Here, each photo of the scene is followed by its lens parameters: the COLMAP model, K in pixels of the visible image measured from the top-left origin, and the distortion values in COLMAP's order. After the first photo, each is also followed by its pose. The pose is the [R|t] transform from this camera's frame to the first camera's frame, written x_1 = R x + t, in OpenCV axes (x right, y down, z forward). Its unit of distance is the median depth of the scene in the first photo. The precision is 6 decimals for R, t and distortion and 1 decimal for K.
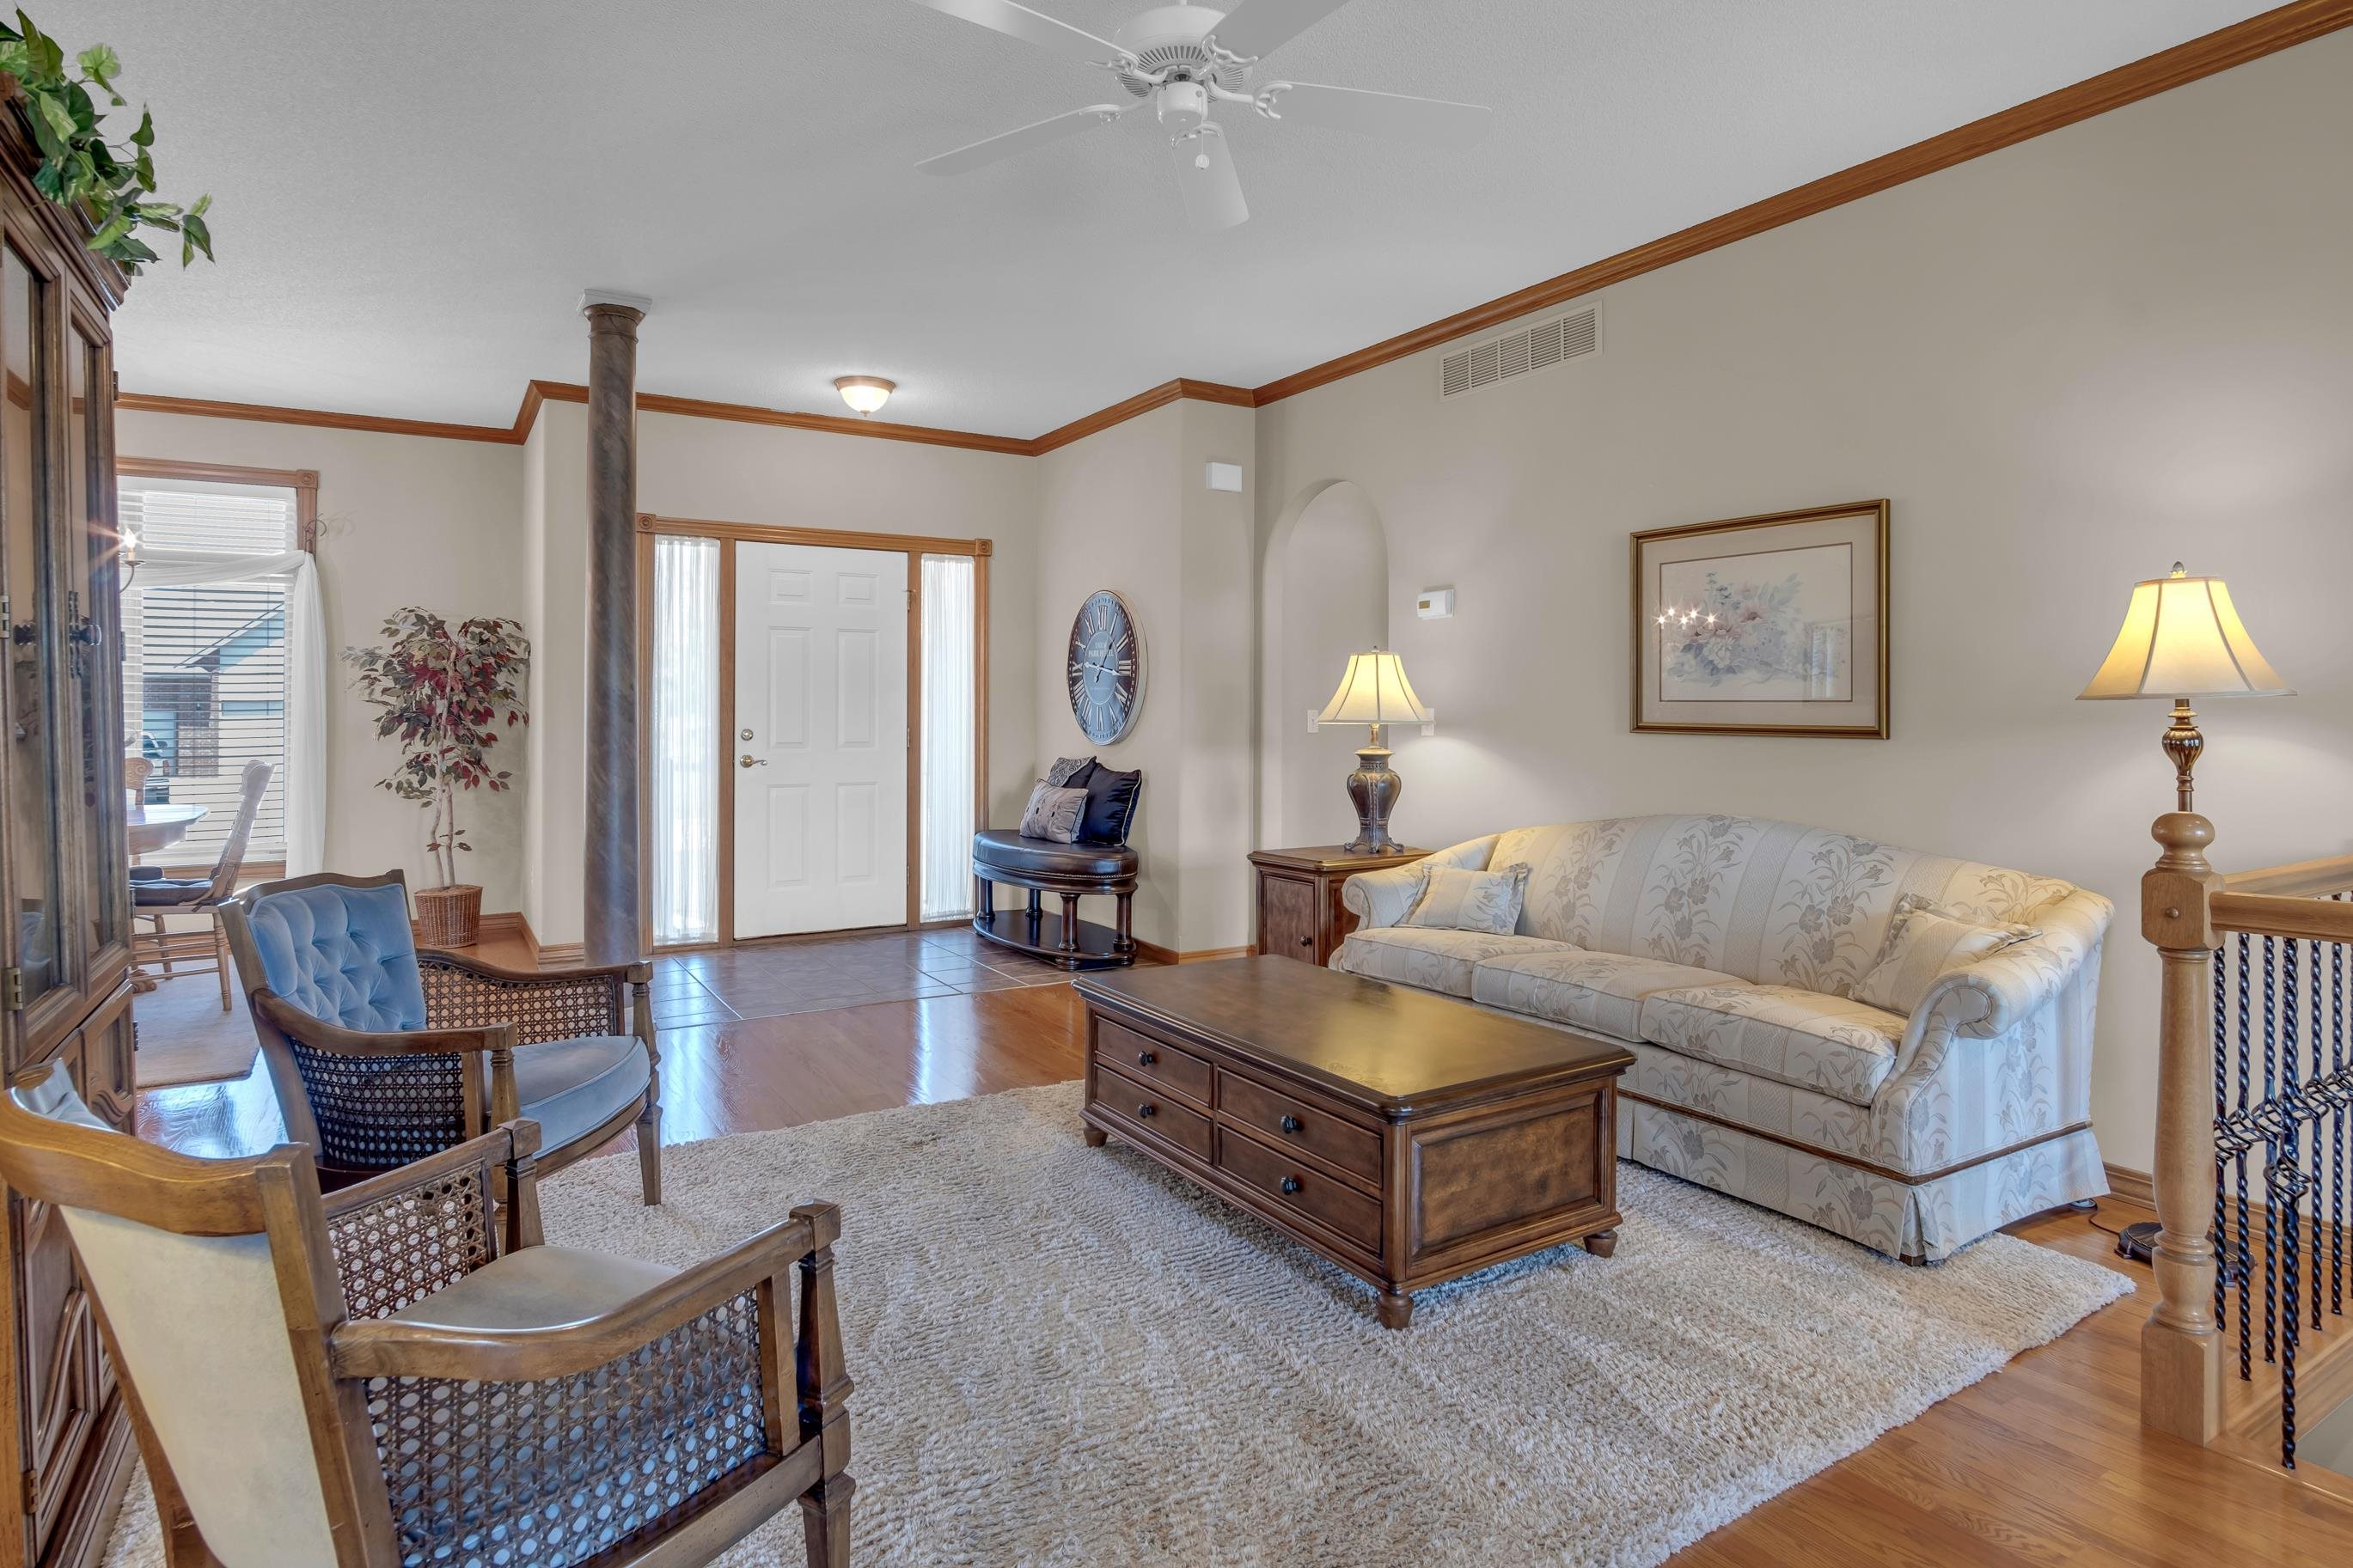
lens RADIAL K [[1265.3, 0, 1179.5], [0, 1265.3, 717.6], [0, 0, 1]] dist [-0.037730, 0.014689]
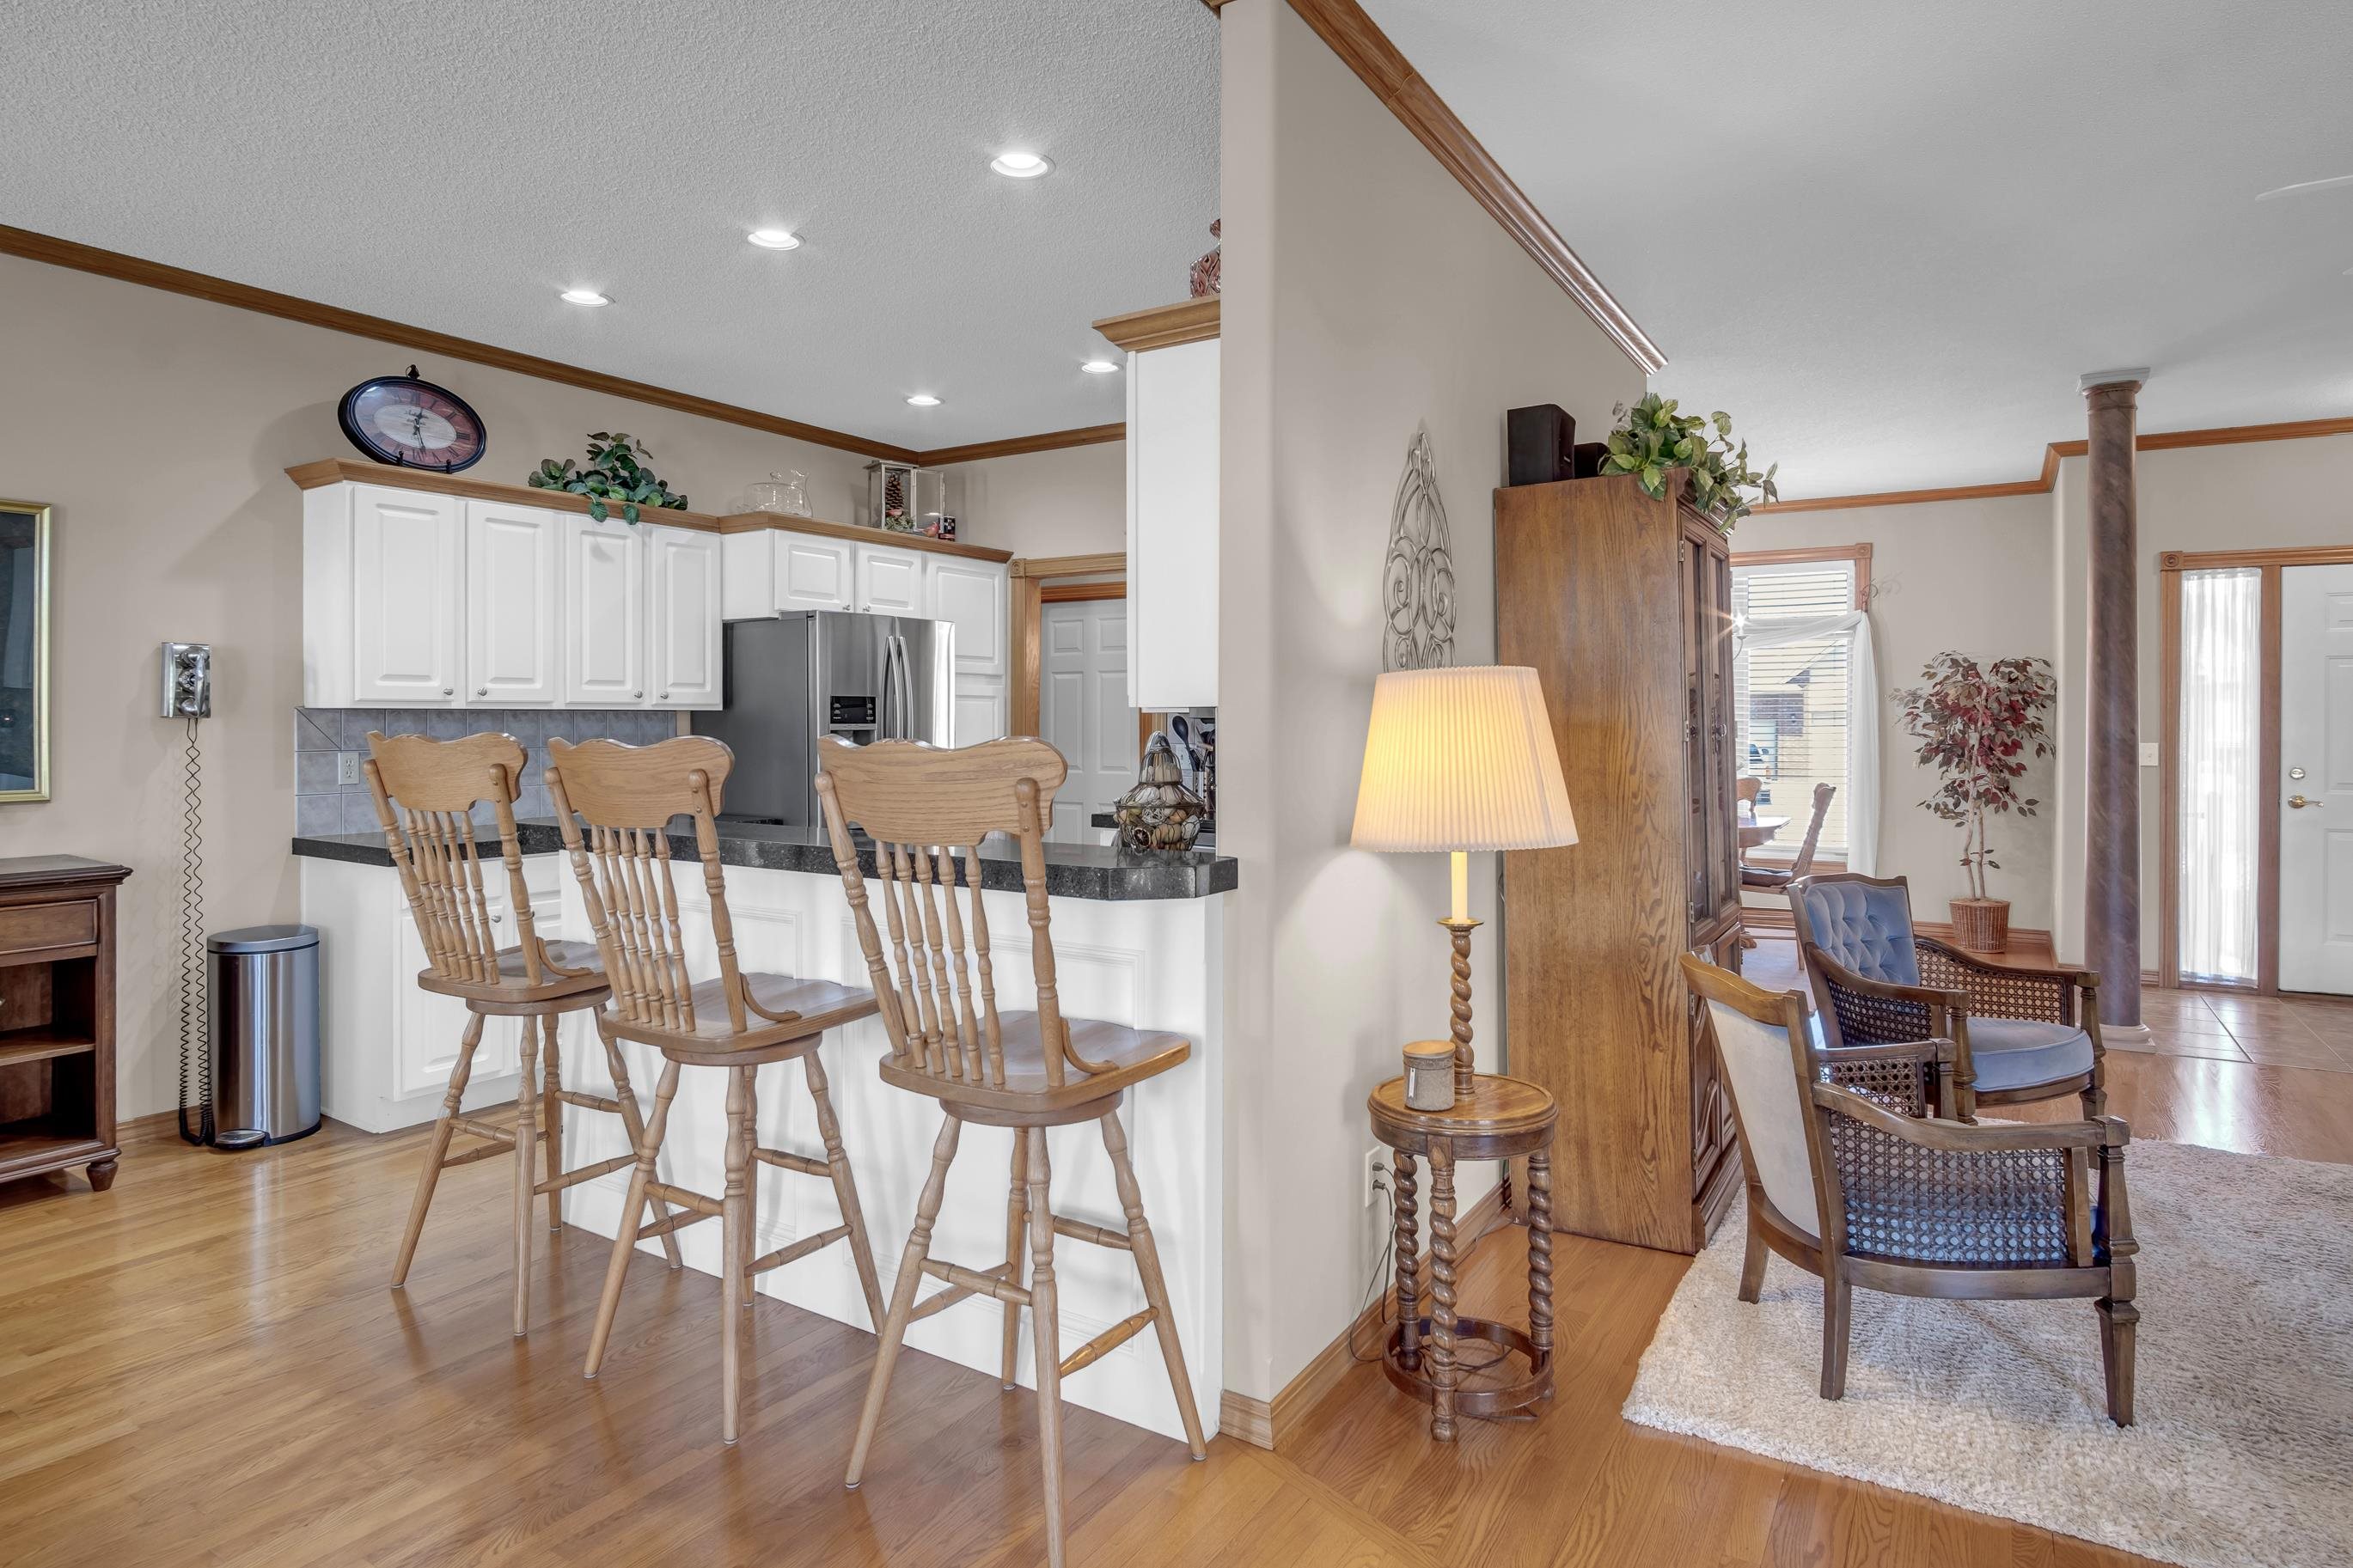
lens RADIAL K [[1265.3, 0, 1179.5], [0, 1265.3, 717.6], [0, 0, 1]] dist [-0.037730, 0.014689]
pose [[0.432609, -0.006241, -0.901560, 0.132142], [-0.001987, 0.999967, -0.007876, -0.019578], [0.901579, 0.005198, 0.432582, -0.154145]]
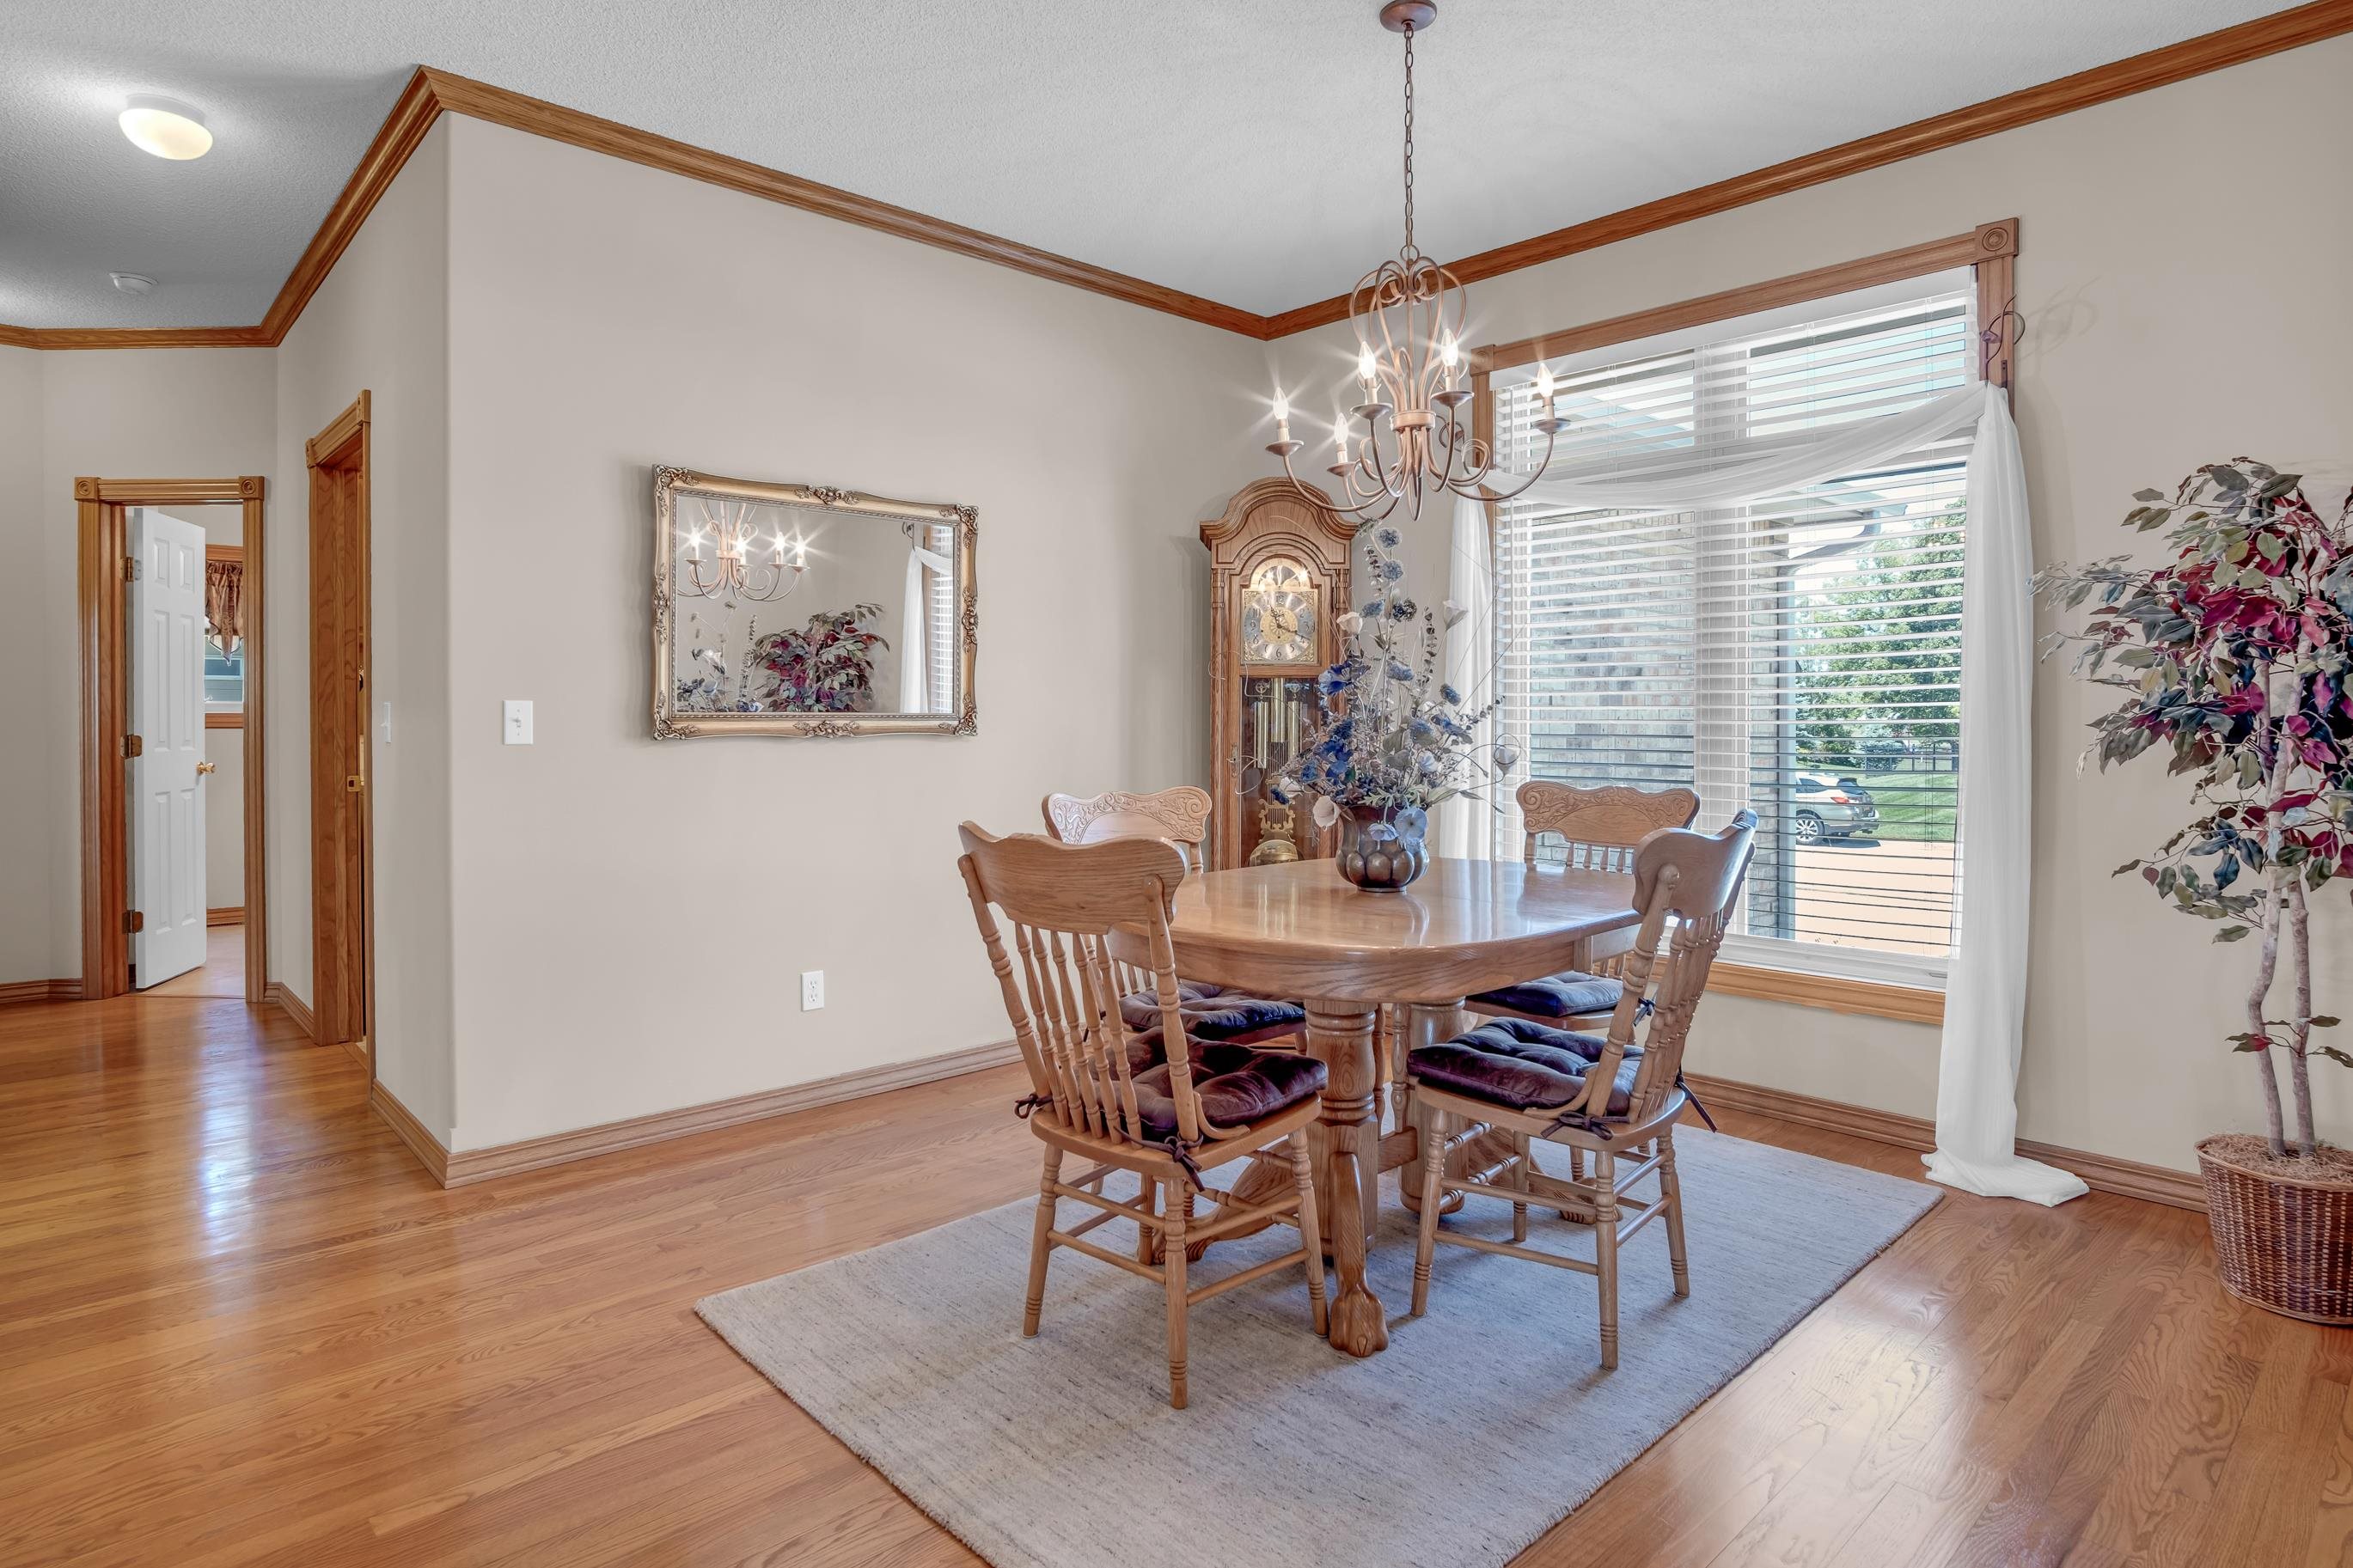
lens RADIAL K [[1265.3, 0, 1179.5], [0, 1265.3, 717.6], [0, 0, 1]] dist [-0.037730, 0.014689]
pose [[0.185366, 0.000035, -0.982669, -0.295752], [-0.001157, 0.999999, -0.000183, 0.000649], [0.982669, 0.001171, 0.185366, 0.641421]]
